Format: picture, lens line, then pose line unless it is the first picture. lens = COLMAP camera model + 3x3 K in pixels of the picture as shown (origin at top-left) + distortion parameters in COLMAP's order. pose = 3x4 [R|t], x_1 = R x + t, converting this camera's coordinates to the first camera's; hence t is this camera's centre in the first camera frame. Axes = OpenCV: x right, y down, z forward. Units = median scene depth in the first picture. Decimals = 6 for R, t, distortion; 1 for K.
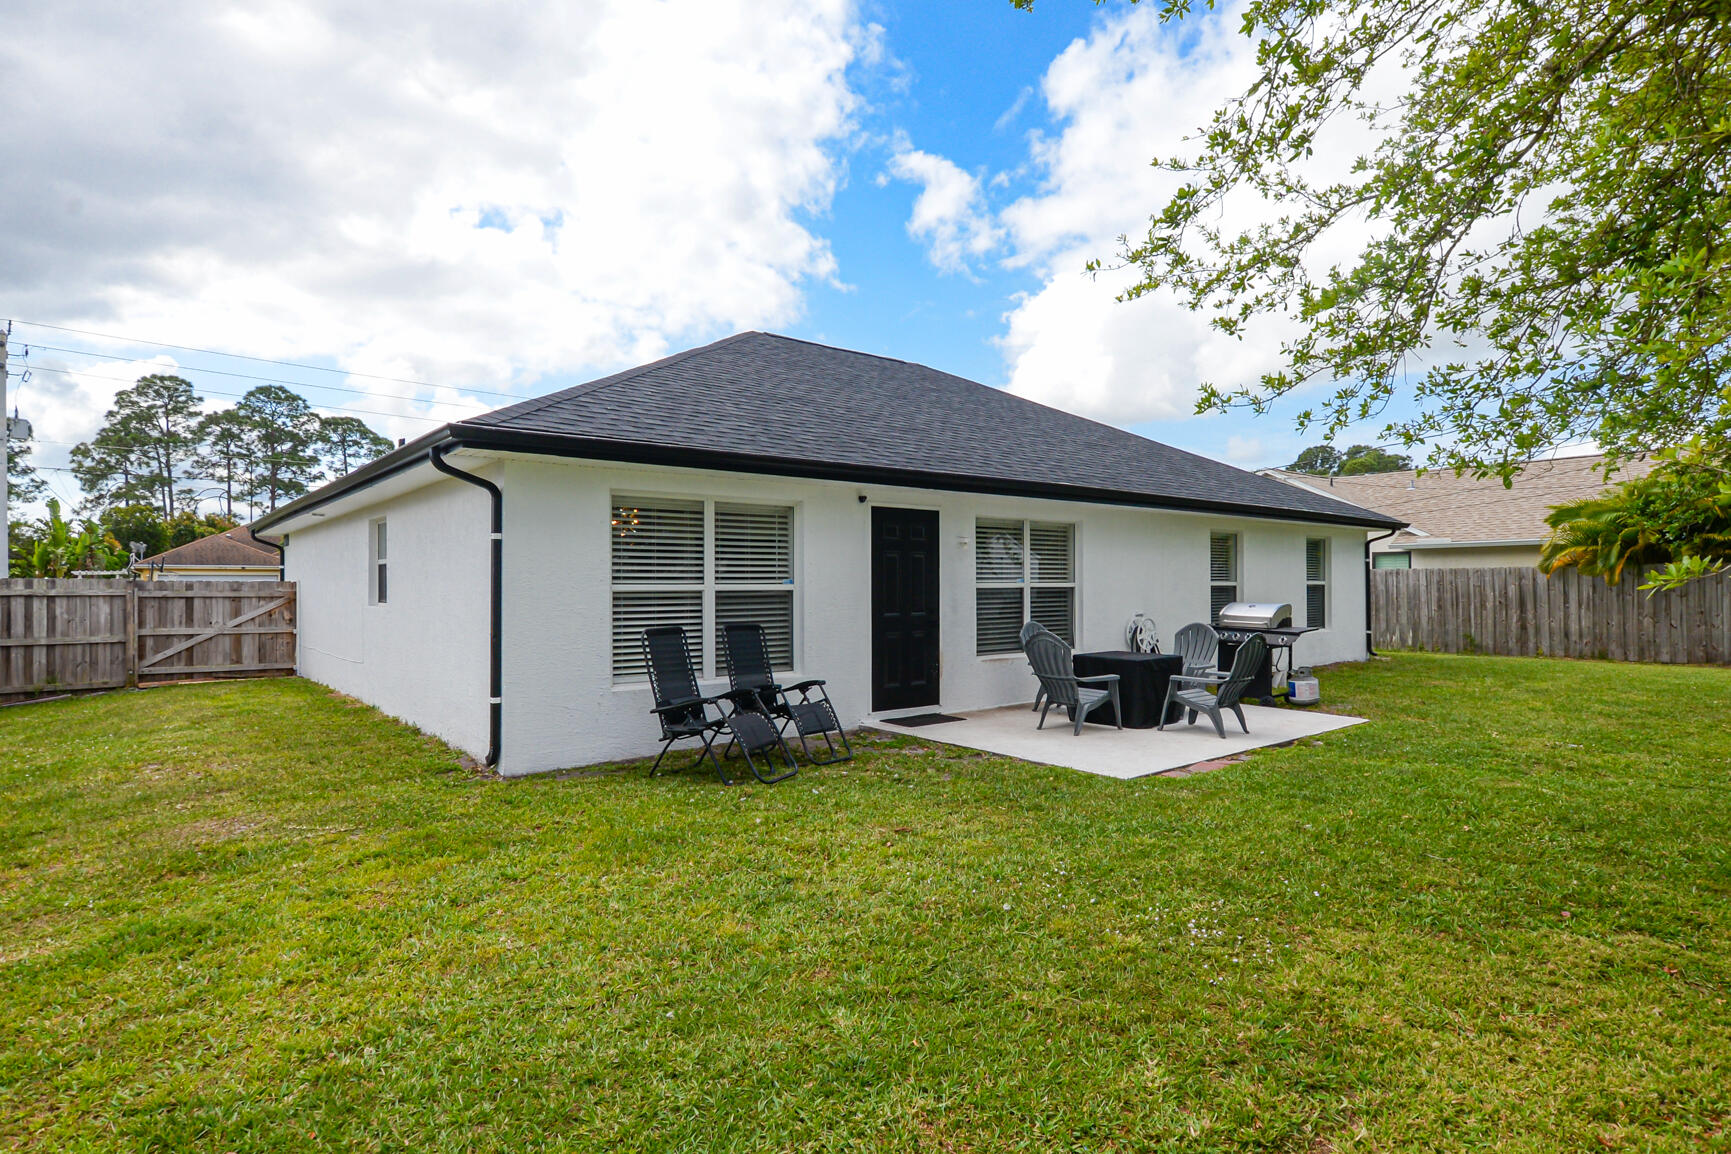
lens RADIAL K [[935.6, 0, 901.2], [0, 935.6, 583.6], [0, 0, 1]] dist [0.036169, -0.000165]
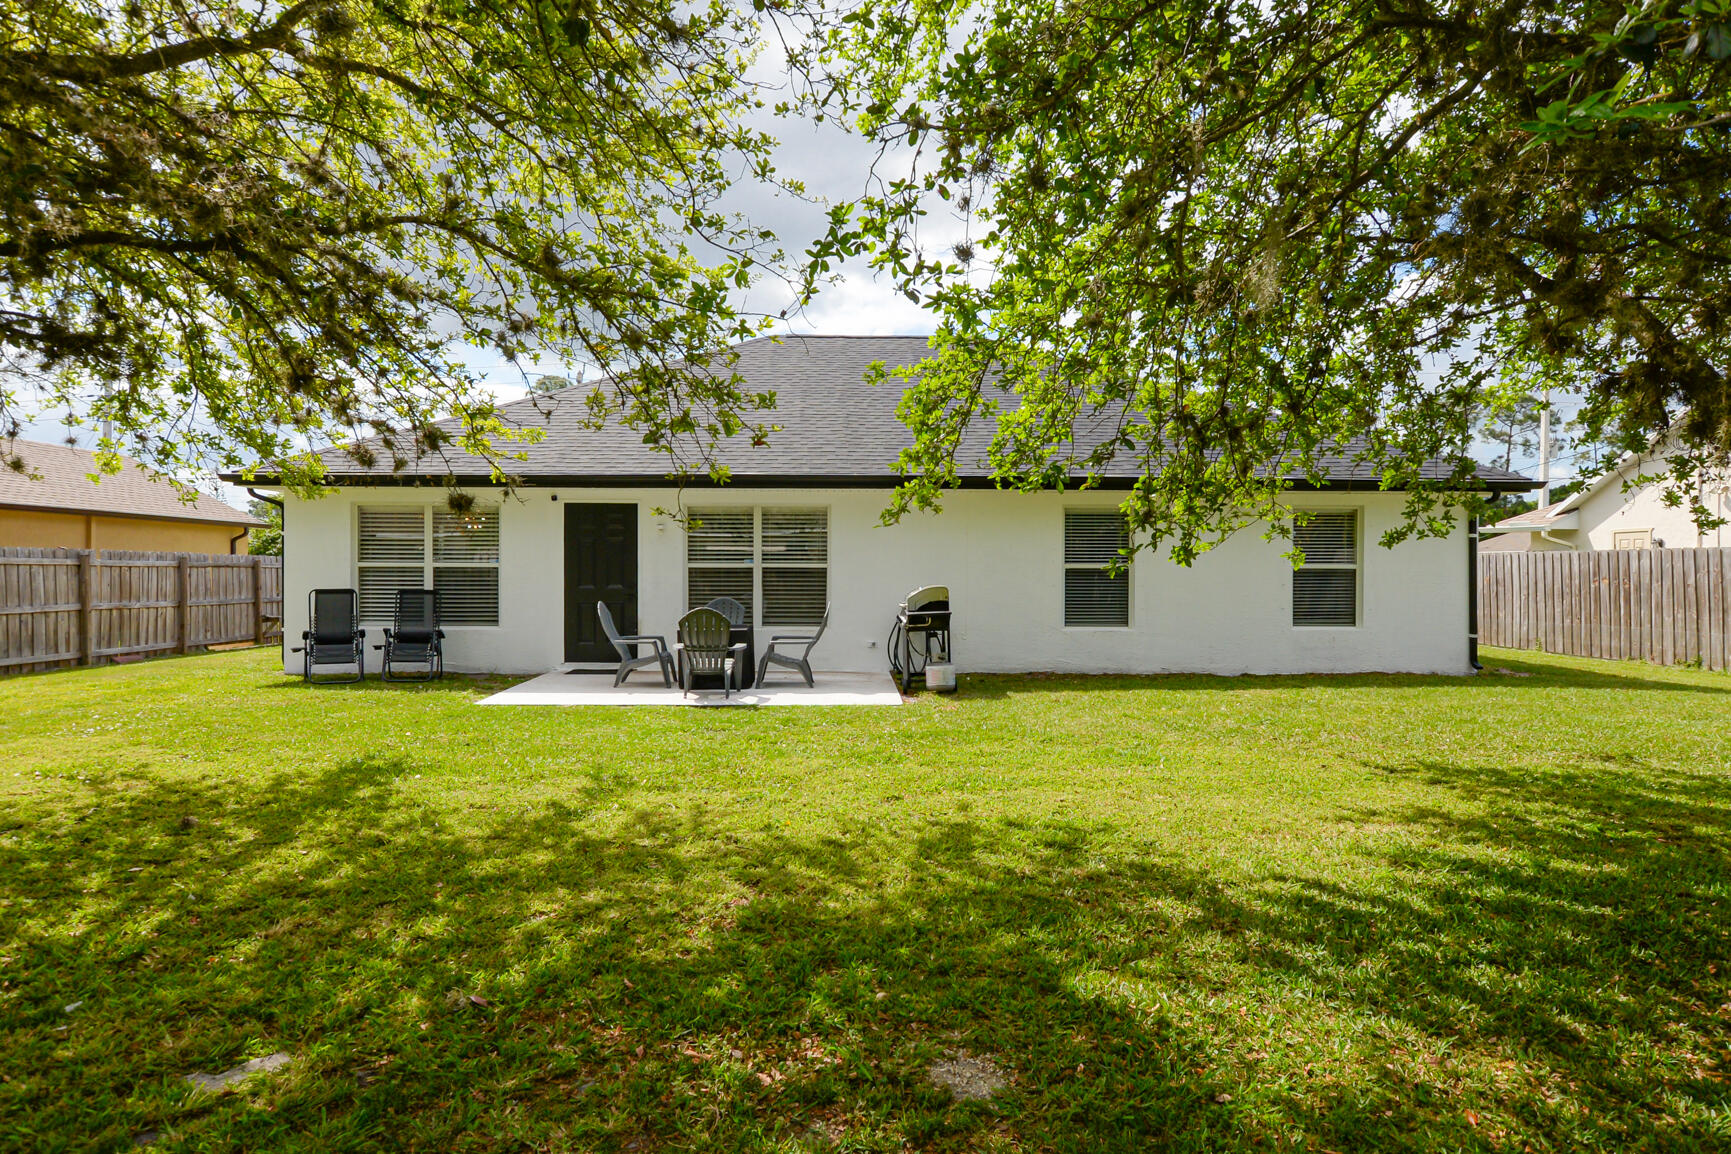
lens RADIAL K [[1094.7, 0, 869.0], [0, 1094.7, 584.8], [0, 0, 1]] dist [0.018101, -0.001276]
pose [[0.759625, 0.017334, -0.650131, 1.084536], [-0.005842, 0.999786, 0.019831, -0.002210], [0.650335, -0.011266, 0.759564, 0.104032]]
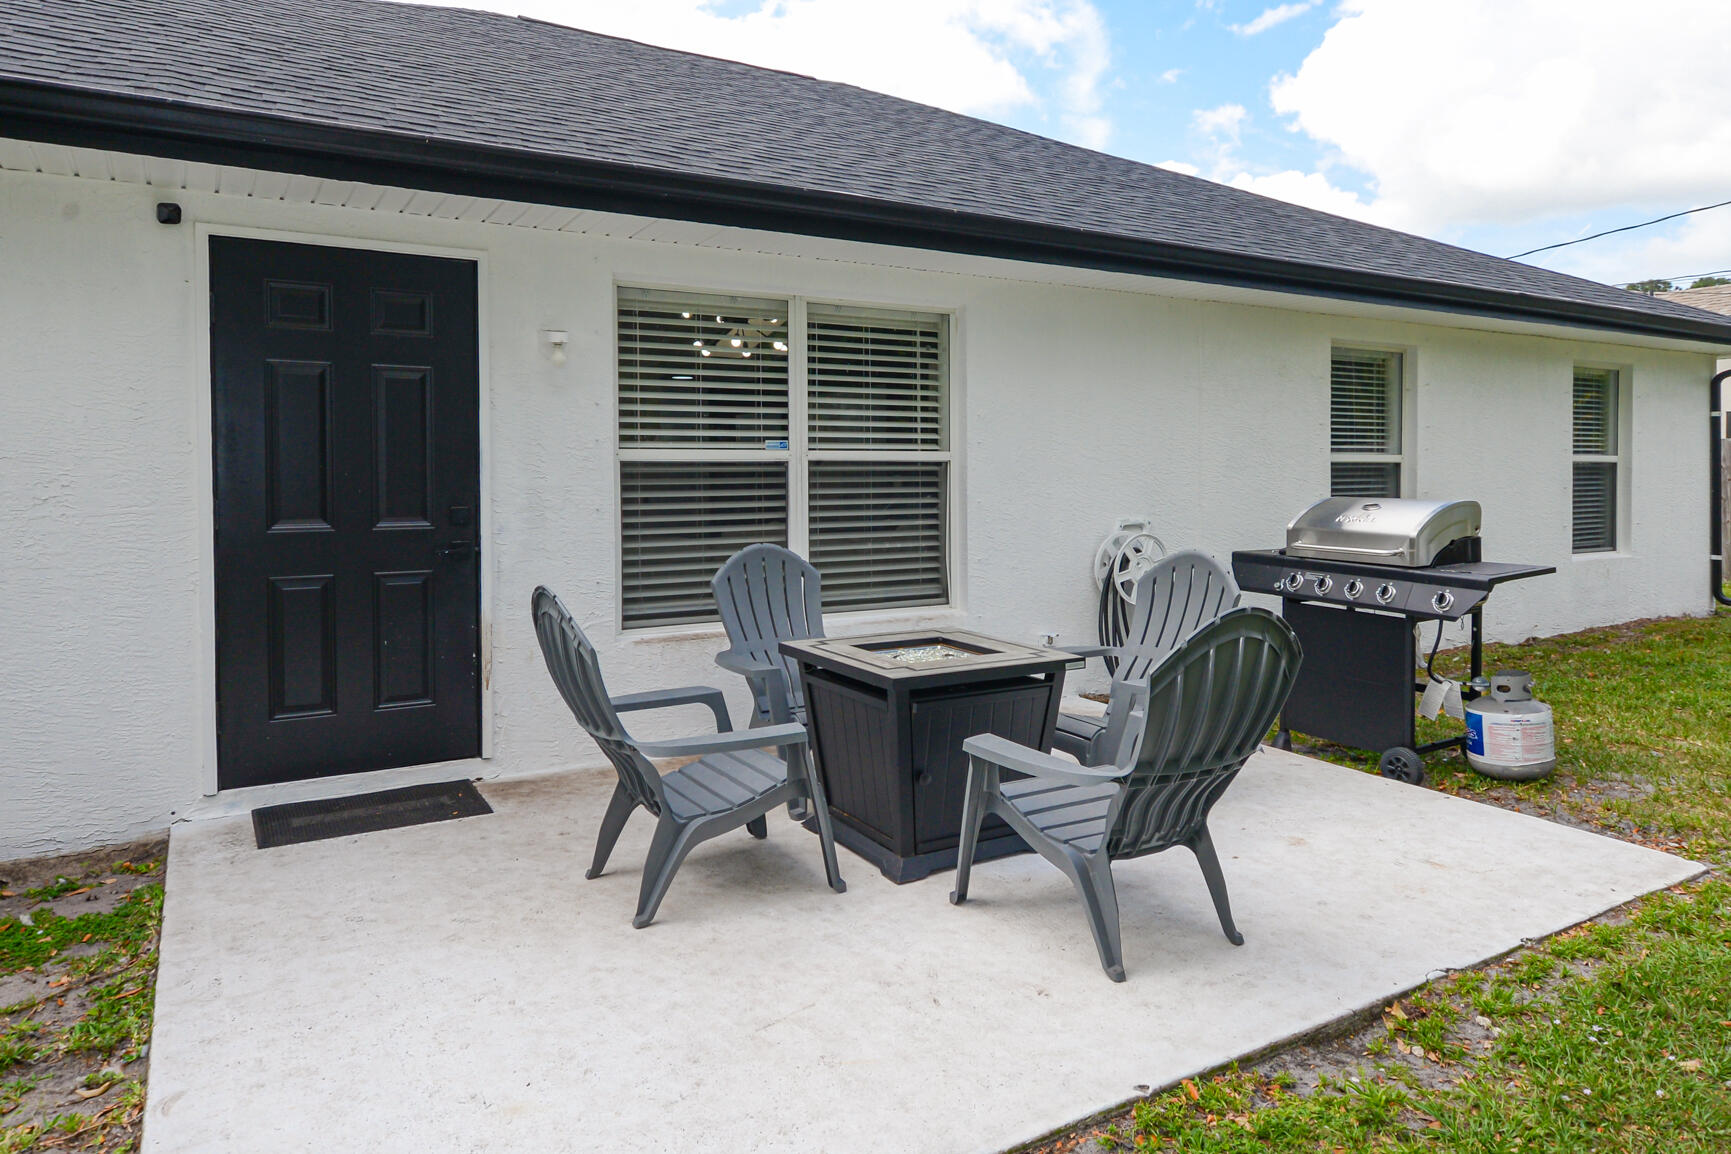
lens RADIAL K [[1094.7, 0, 876.0], [0, 1094.7, 497.2], [0, 0, 1]] dist [0.018101, -0.001276]
pose [[0.981499, -0.000926, -0.191464, 0.264286], [0.004055, 0.999865, 0.015952, 0.012552], [0.191424, -0.016434, 0.981370, 0.527883]]
